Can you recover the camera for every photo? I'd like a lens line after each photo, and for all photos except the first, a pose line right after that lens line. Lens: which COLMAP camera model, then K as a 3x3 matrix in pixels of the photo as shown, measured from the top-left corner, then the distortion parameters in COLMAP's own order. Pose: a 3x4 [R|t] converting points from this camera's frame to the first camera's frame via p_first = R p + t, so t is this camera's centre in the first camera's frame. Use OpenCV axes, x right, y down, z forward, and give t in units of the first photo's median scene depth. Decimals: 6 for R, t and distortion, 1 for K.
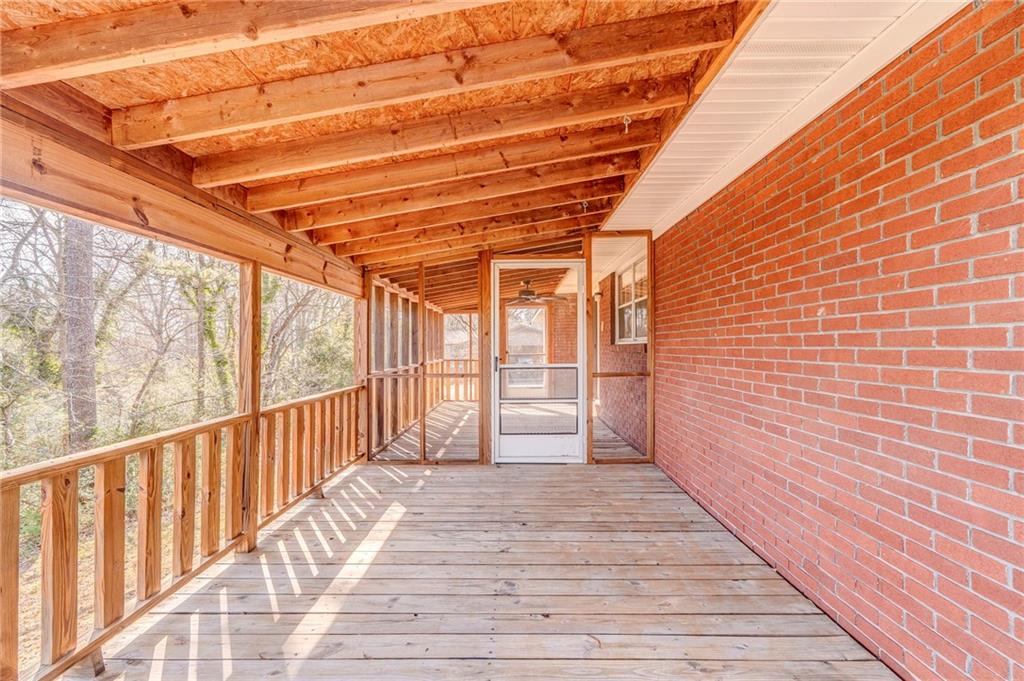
lens RADIAL K [[431.4, 0, 516.7], [0, 431.4, 344.4], [0, 0, 1]] dist [0.000476, 0.000738]
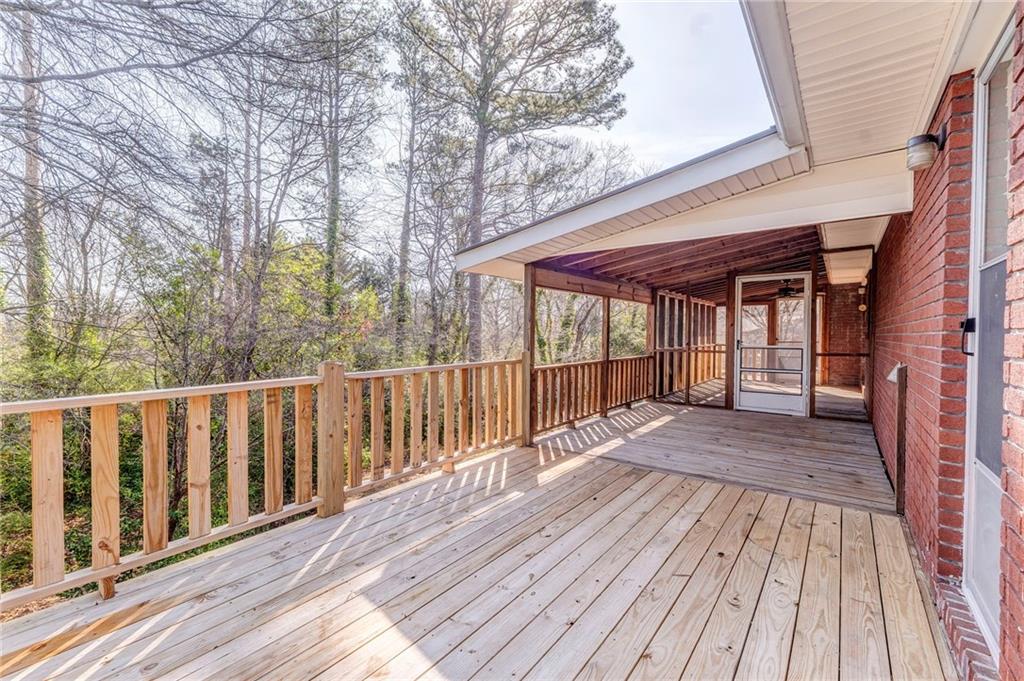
lens RADIAL K [[431.4, 0, 509.7], [0, 431.4, 342.3], [0, 0, 1]] dist [0.000476, 0.000738]
pose [[0.795361, 0.021634, -0.605749, 0.233001], [-0.006557, 0.999611, 0.027091, 0.000341], [0.606100, -0.017575, 0.795194, -0.704245]]
